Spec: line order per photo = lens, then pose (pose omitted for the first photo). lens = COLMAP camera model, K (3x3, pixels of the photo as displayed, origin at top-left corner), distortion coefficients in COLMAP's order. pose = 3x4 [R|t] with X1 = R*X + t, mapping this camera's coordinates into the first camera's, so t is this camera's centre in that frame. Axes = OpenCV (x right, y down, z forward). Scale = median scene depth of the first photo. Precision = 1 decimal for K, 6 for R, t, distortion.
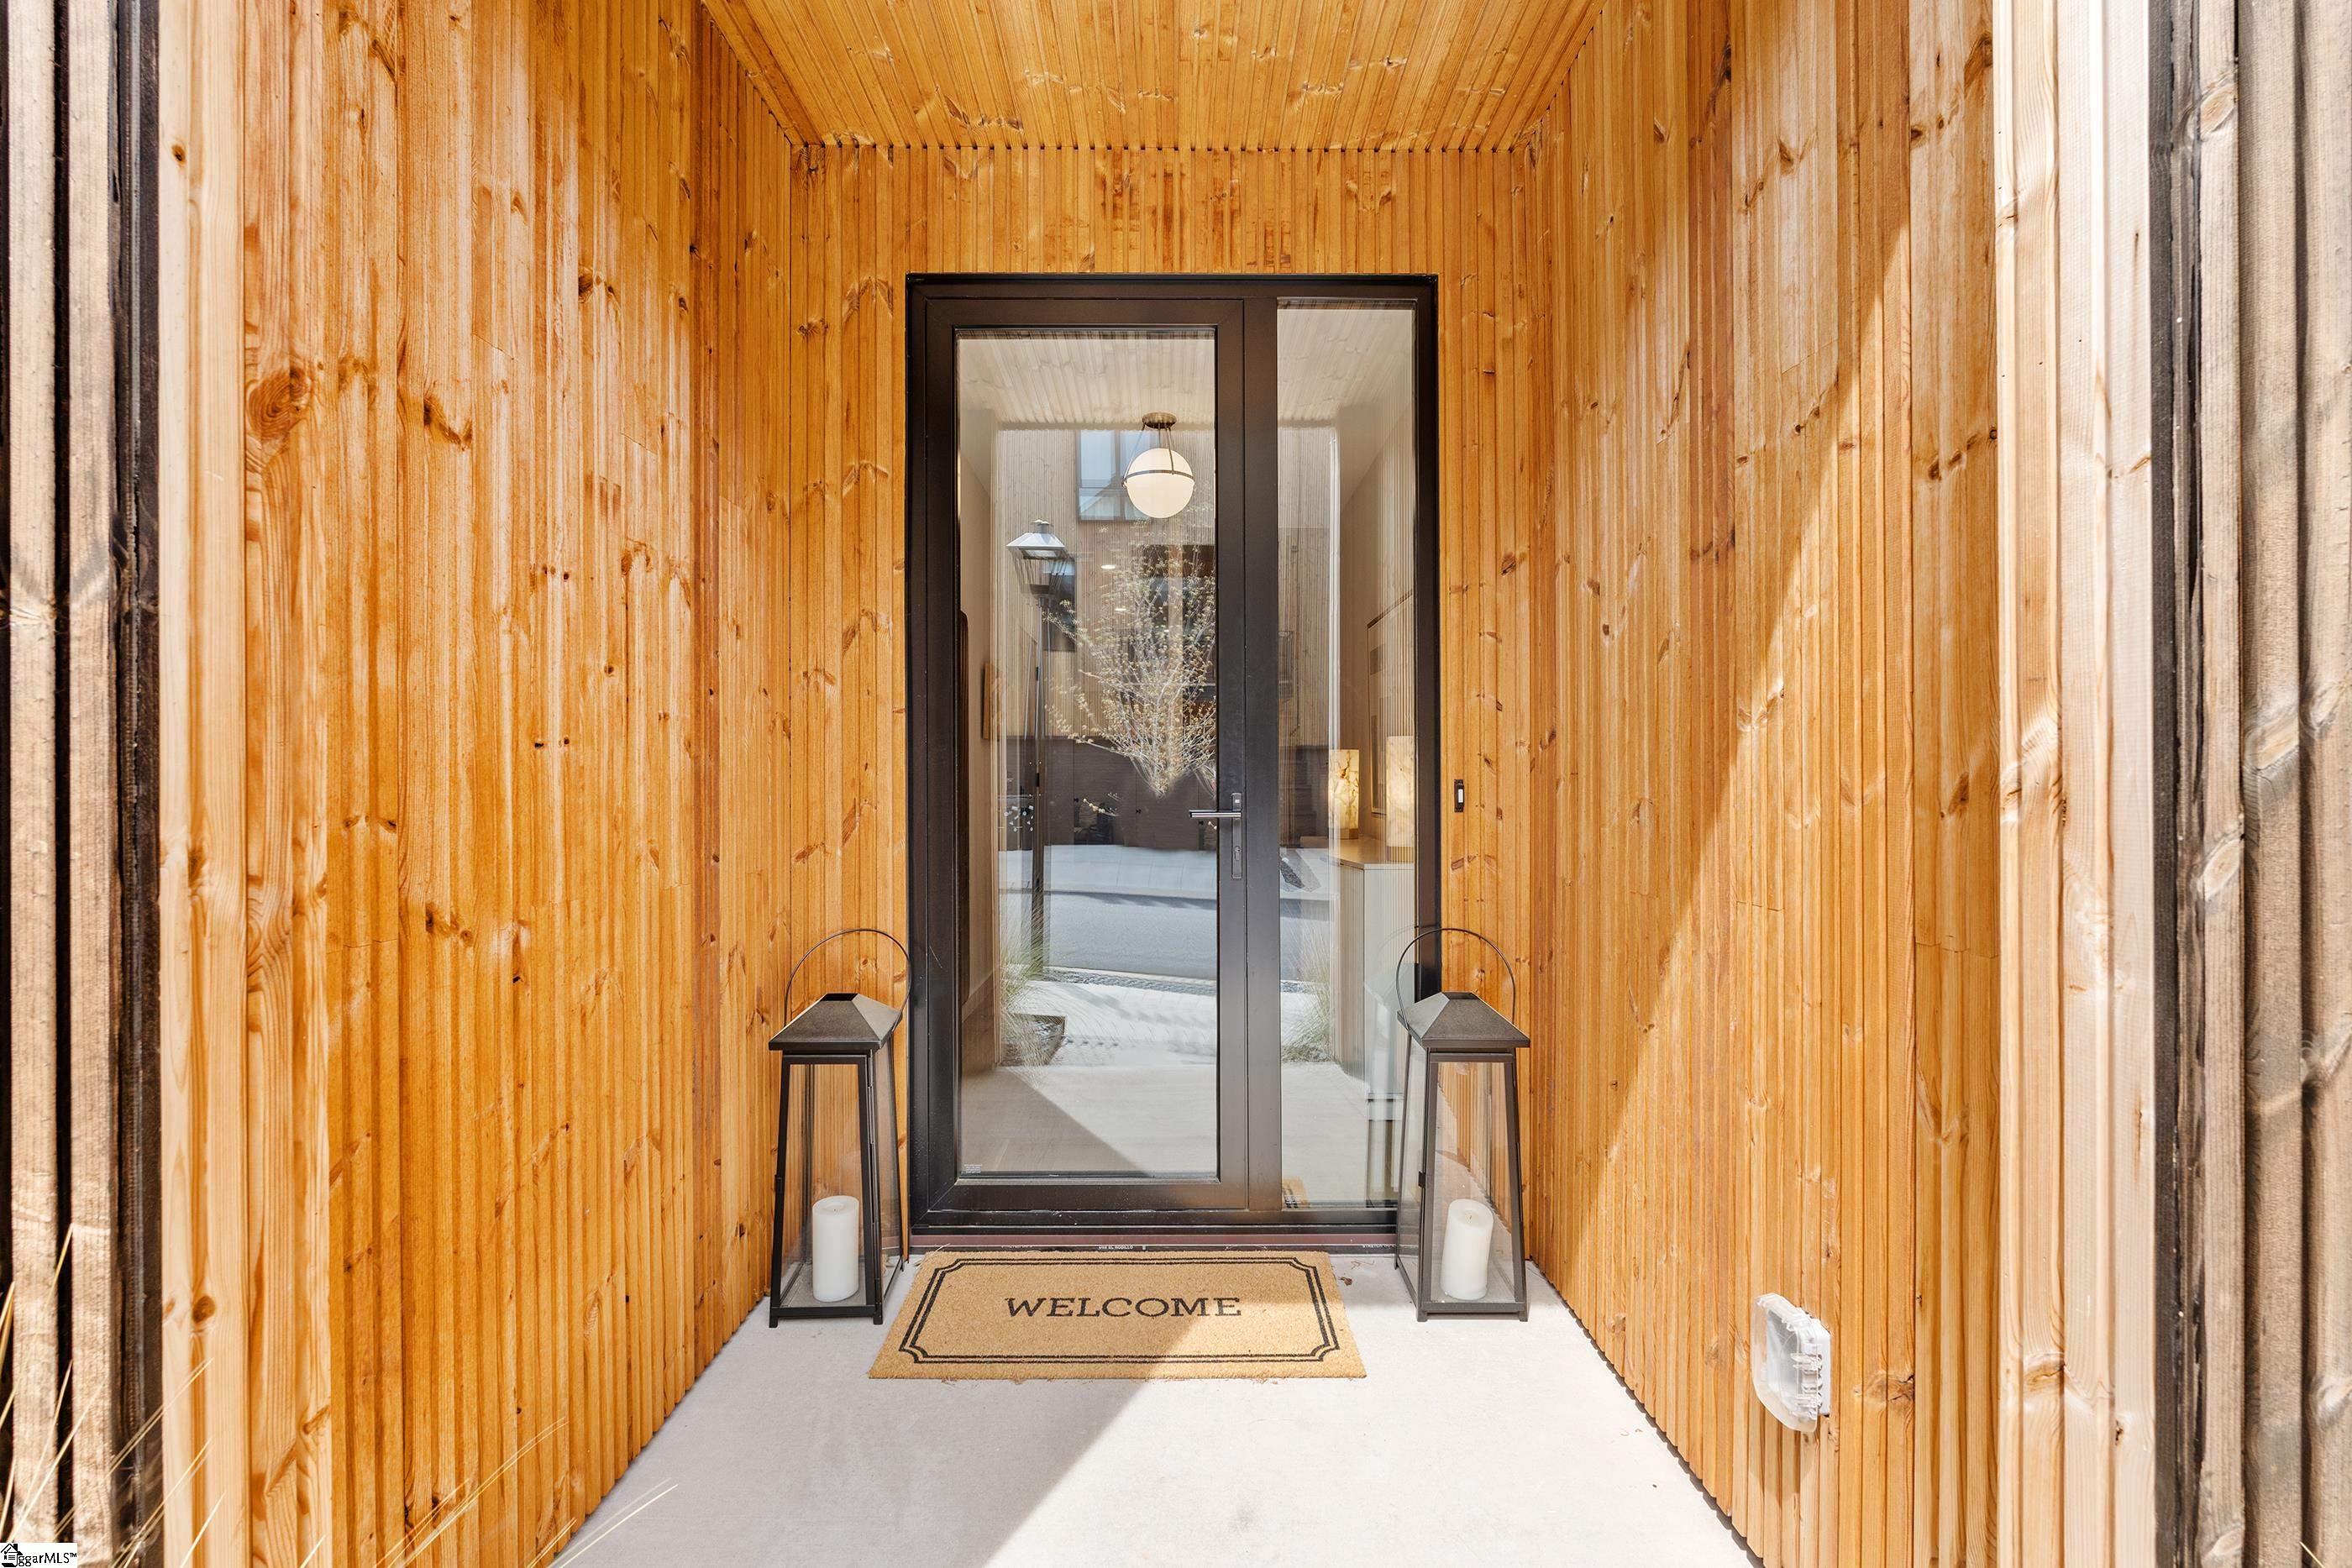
lens RADIAL K [[1014.8, 0, 1175.4], [0, 1014.8, 784.8], [0, 0, 1]] dist [-0.006590, 0.001025]
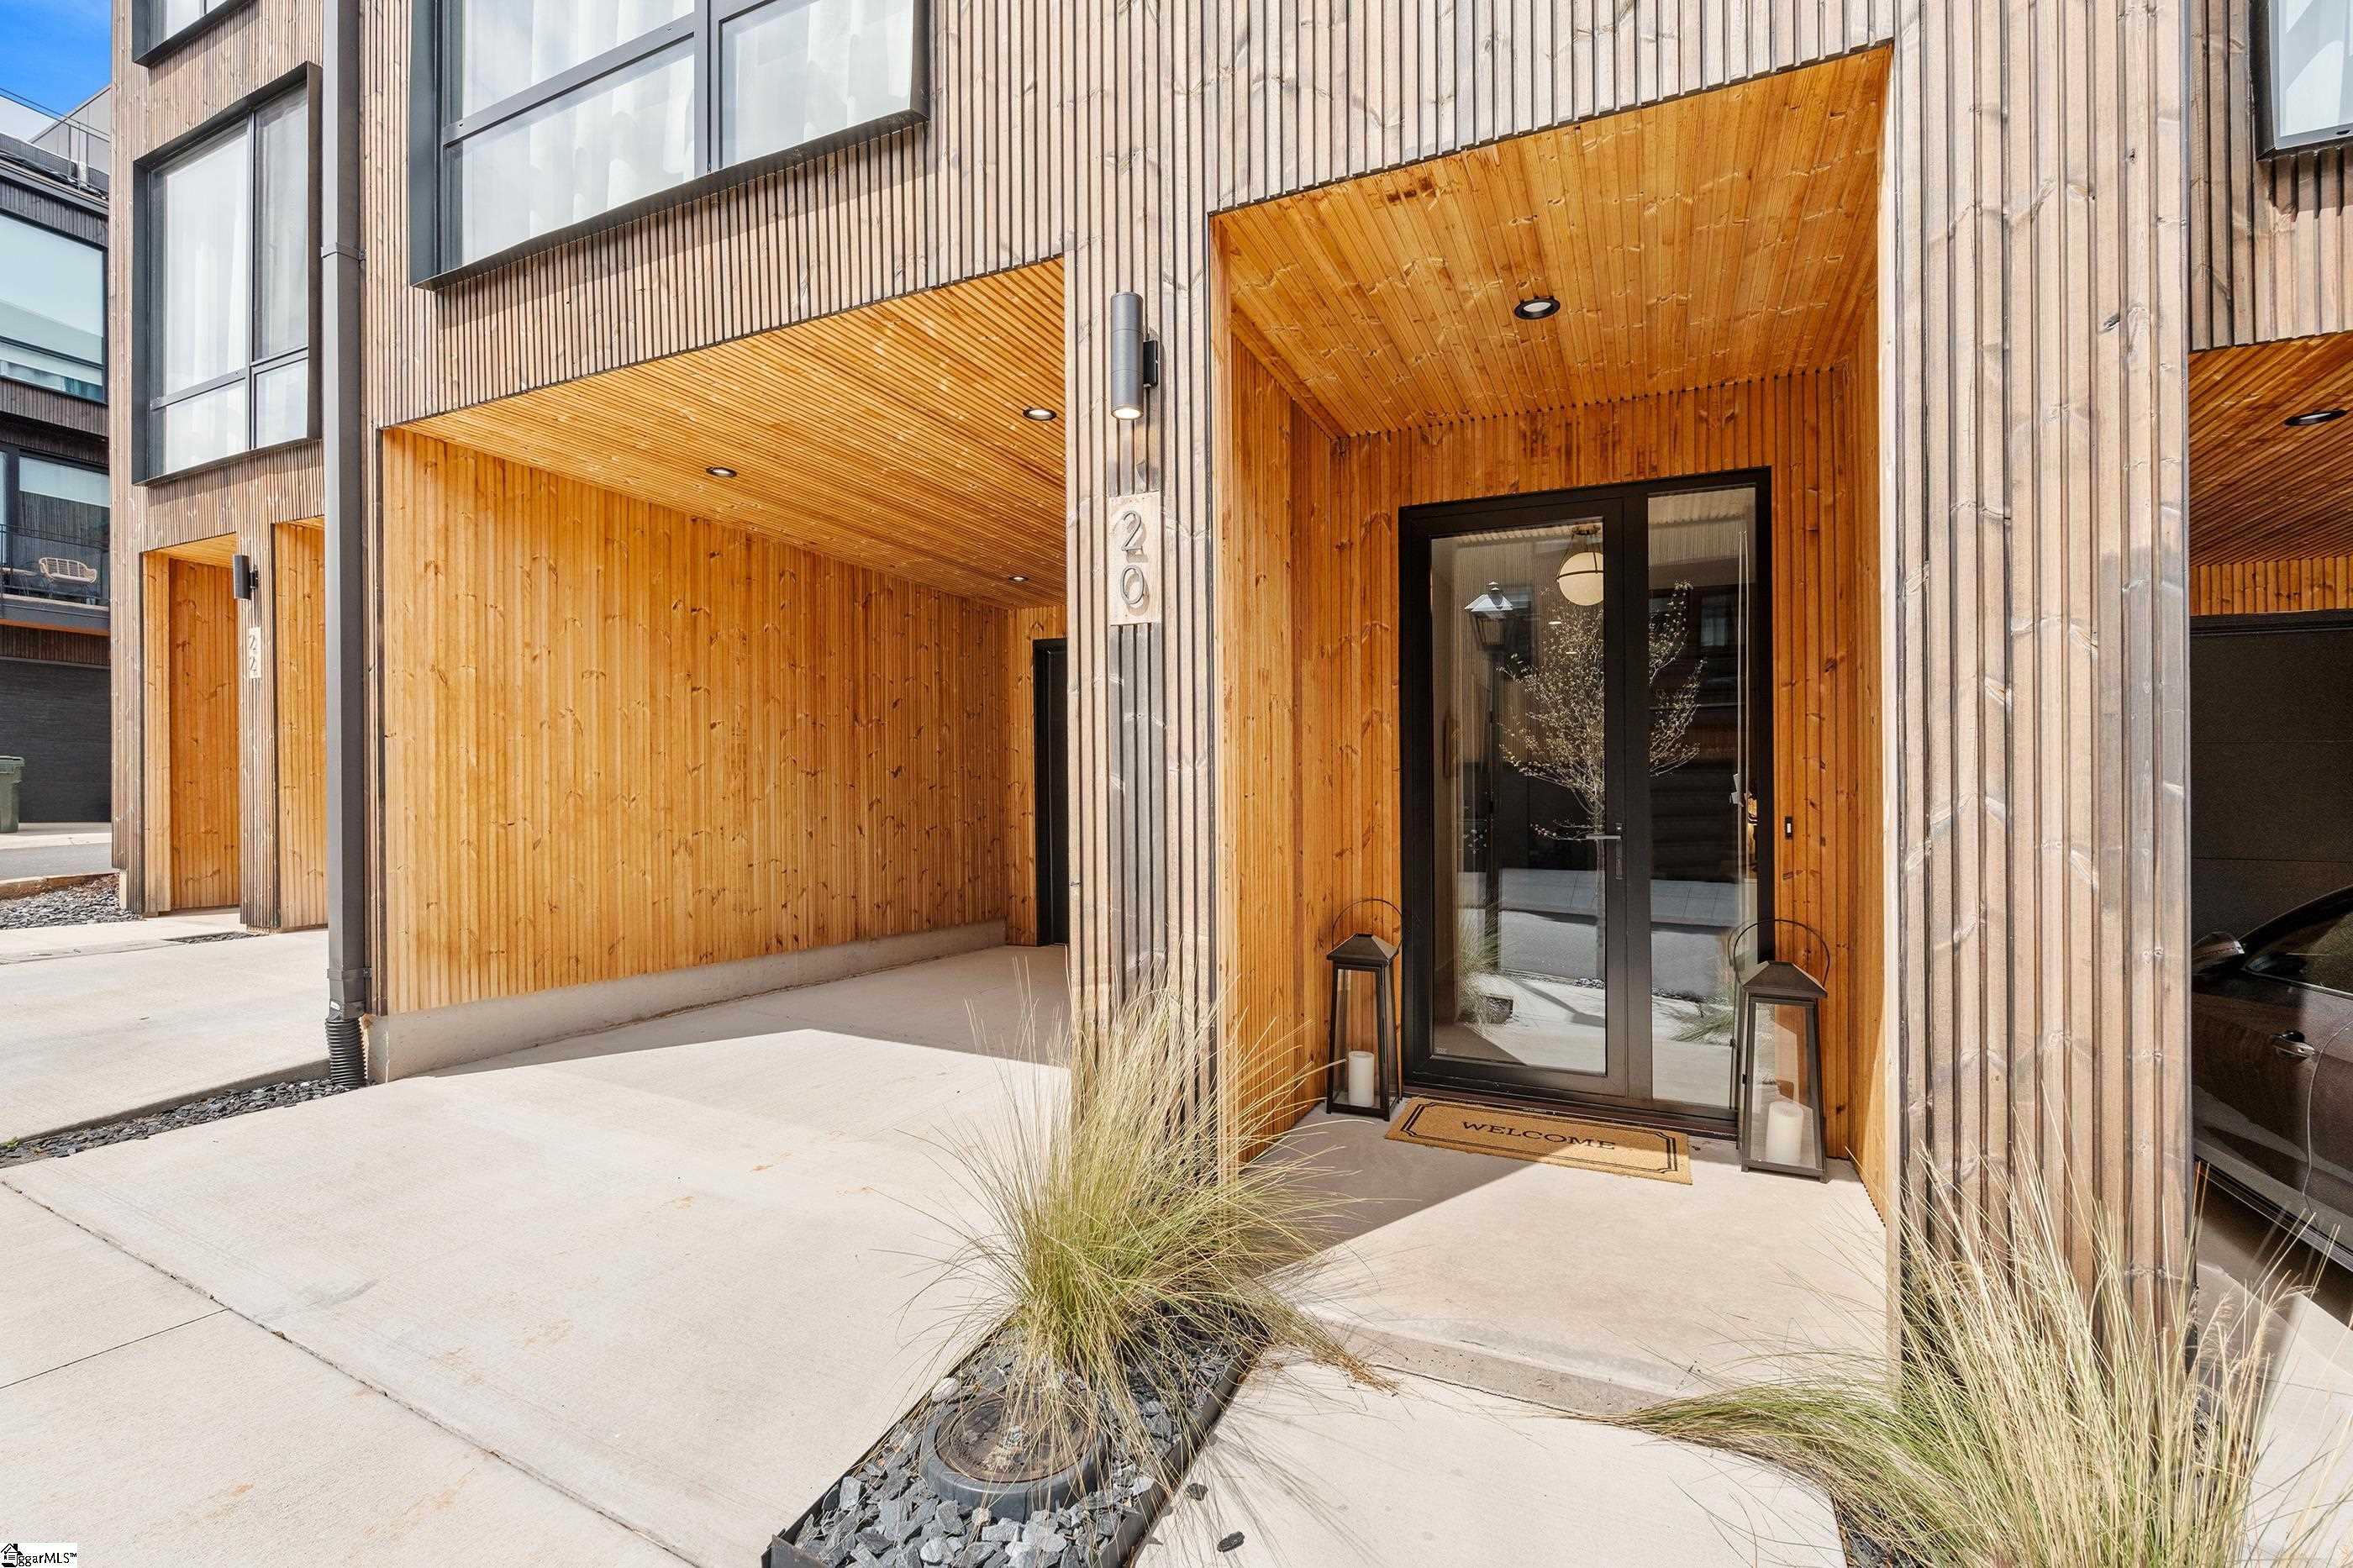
lens RADIAL K [[1079.2, 0, 1101.2], [0, 1079.2, 751.0], [0, 0, 1]] dist [-0.008871, 0.000503]
pose [[0.882522, -0.010551, -0.470152, 0.134718], [-0.012322, 0.998886, -0.045547, -0.016675], [0.470109, 0.045989, 0.881410, -0.790769]]
